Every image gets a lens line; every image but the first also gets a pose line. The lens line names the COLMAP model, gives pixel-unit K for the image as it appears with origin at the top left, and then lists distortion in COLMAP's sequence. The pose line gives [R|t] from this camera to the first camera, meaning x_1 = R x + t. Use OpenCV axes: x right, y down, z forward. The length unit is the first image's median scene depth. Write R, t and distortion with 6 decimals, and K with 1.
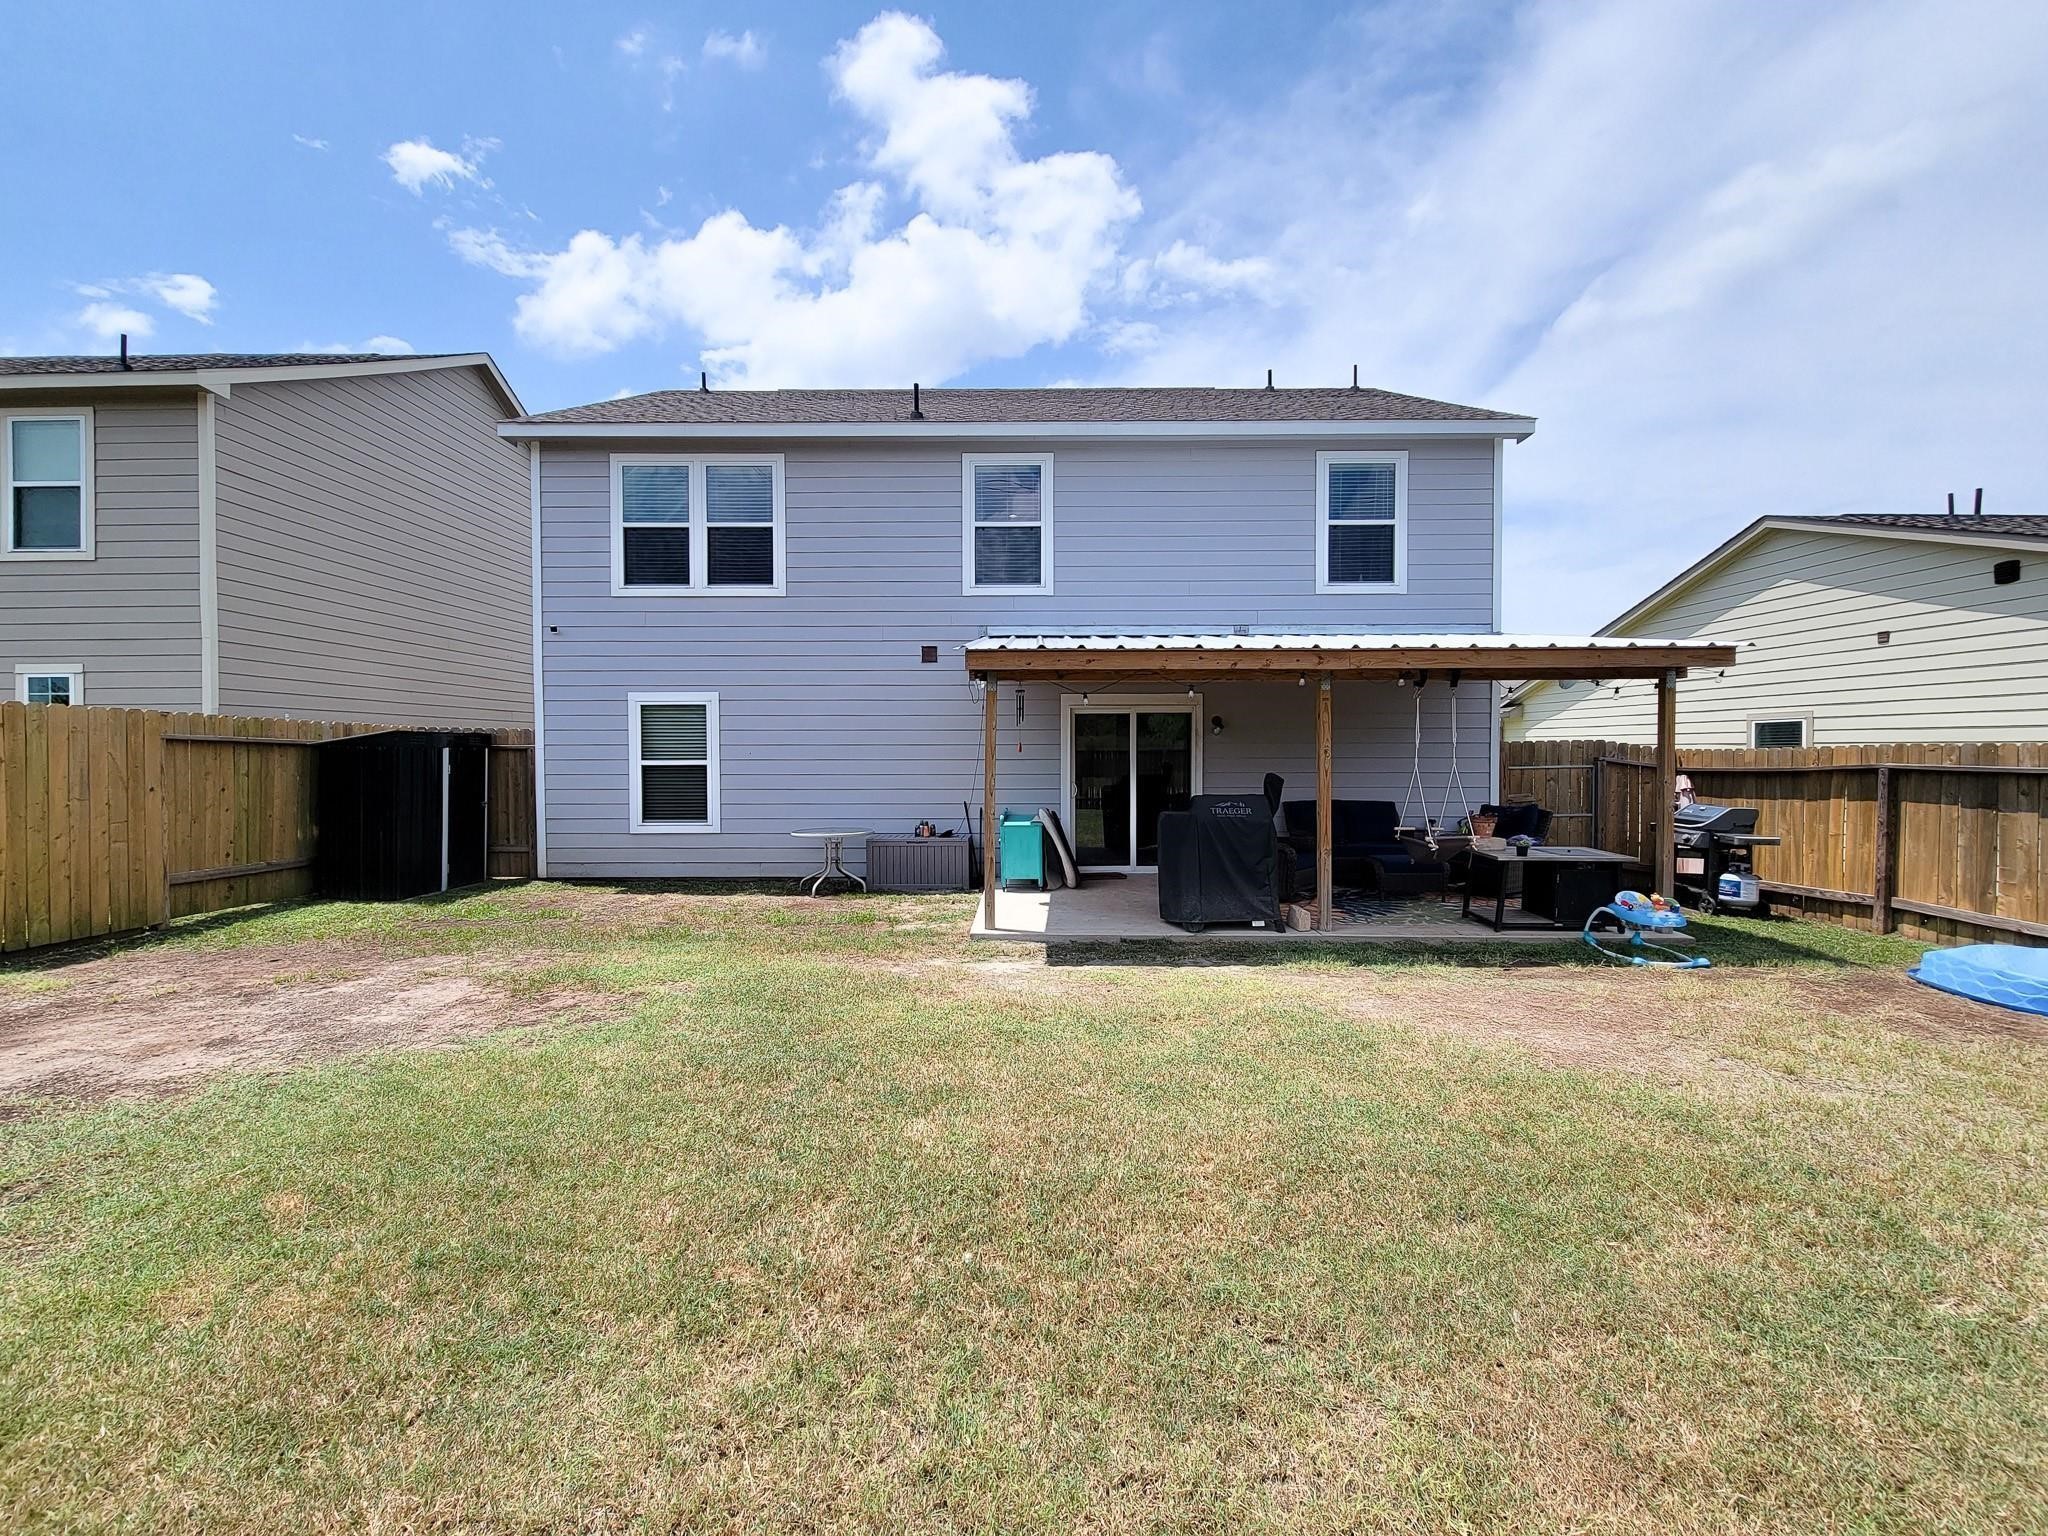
lens RADIAL K [[854.0, 0, 1020.2], [0, 854.0, 773.8], [0, 0, 1]] dist [0.004996, -0.004304]
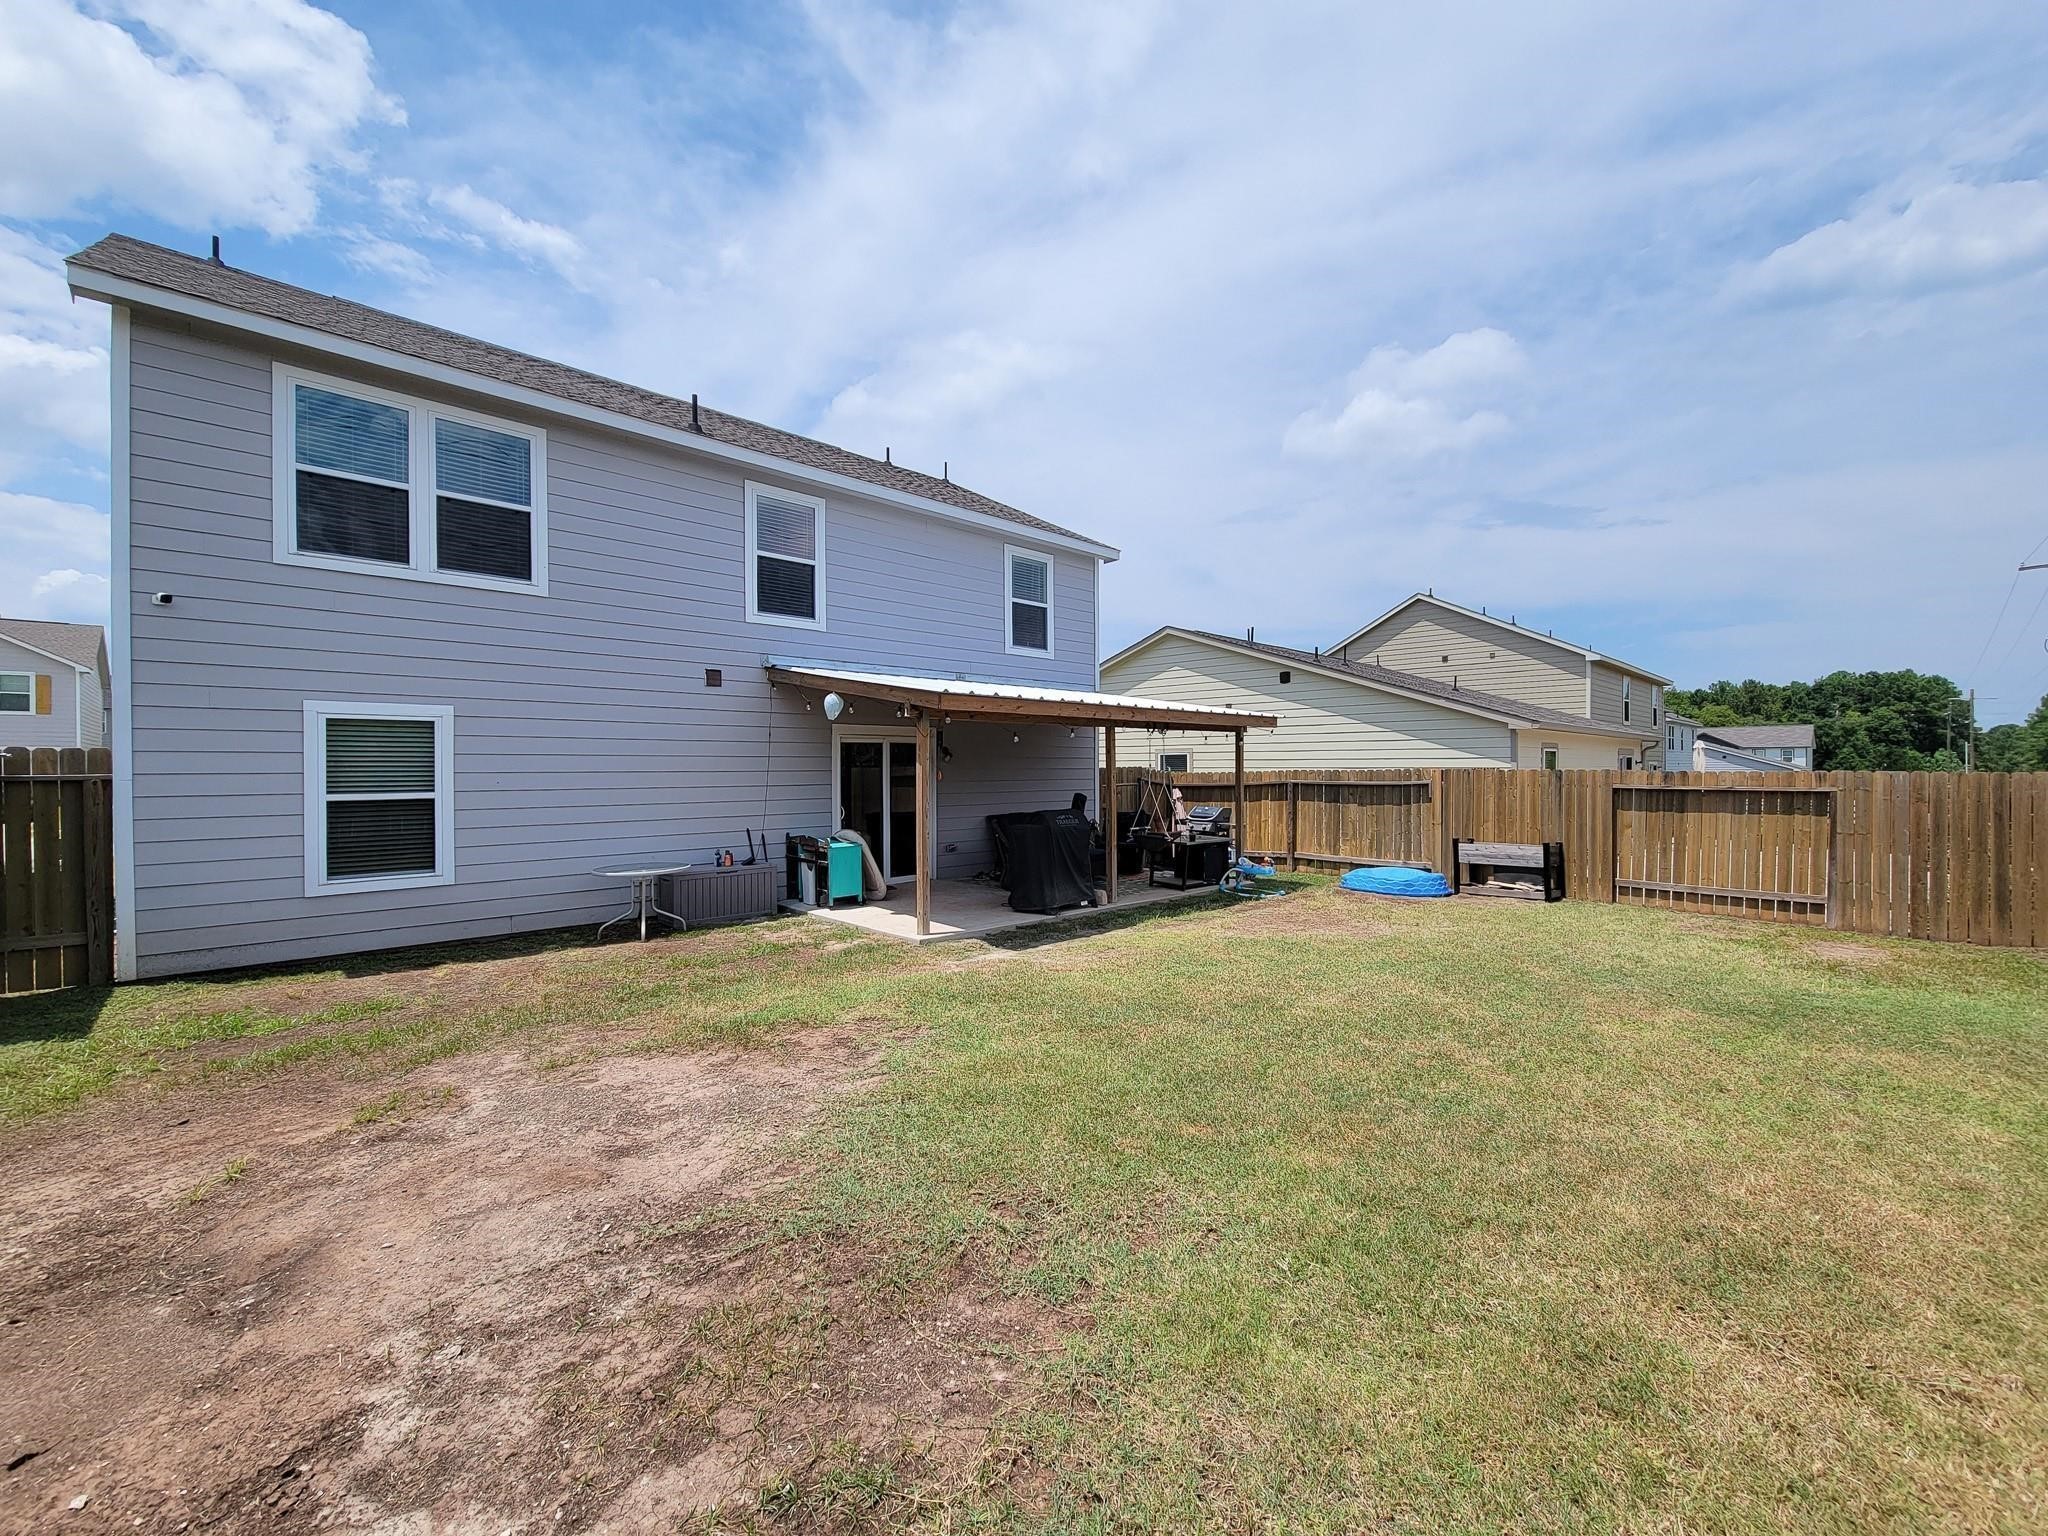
lens RADIAL K [[854.0, 0, 1046.6], [0, 854.0, 769.4], [0, 0, 1]] dist [0.004996, -0.004304]
pose [[0.700919, -0.002129, 0.713238, -0.533422], [0.020902, 0.999627, -0.017557, -0.011529], [-0.712935, 0.027214, 0.700702, 0.057646]]
